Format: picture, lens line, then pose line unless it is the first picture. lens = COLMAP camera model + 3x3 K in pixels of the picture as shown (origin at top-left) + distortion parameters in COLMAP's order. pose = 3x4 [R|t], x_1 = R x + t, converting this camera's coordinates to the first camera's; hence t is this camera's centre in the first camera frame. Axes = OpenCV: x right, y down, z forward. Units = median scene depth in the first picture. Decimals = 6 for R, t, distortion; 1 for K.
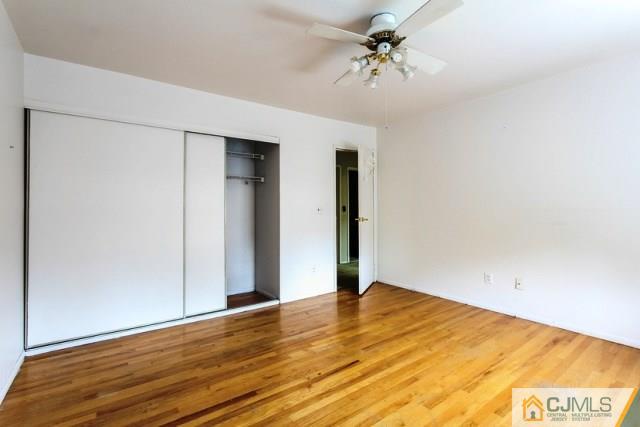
lens RADIAL K [[299.5, 0, 314.8], [0, 299.5, 206.7], [0, 0, 1]] dist [-0.001216, 0.000062]
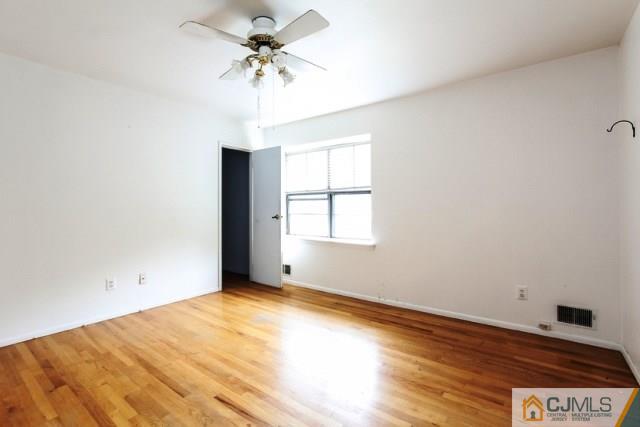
lens RADIAL K [[299.5, 0, 314.8], [0, 299.5, 206.7], [0, 0, 1]] dist [-0.001216, 0.000062]
pose [[-0.277313, 0.005240, 0.960765, -0.592465], [0.002066, 0.999986, -0.004857, 0.009431], [-0.960777, 0.000638, -0.277320, 0.819852]]
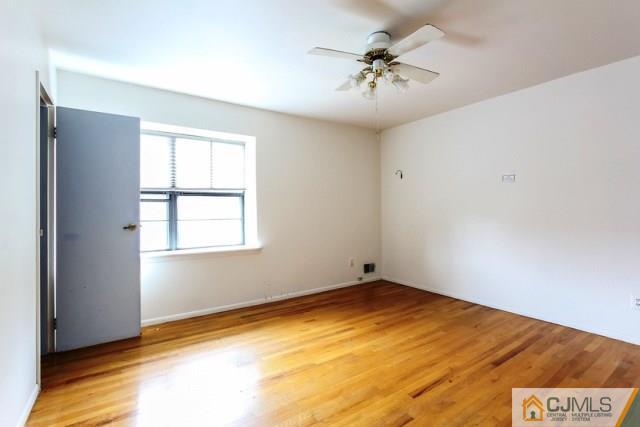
lens RADIAL K [[299.5, 0, 314.8], [0, 299.5, 206.7], [0, 0, 1]] dist [-0.001216, 0.000062]
pose [[-0.999205, 0.009839, 0.038643, 0.316673], [0.009323, 0.999865, -0.013518, 0.007811], [-0.038771, -0.013147, -0.999162, 1.545542]]
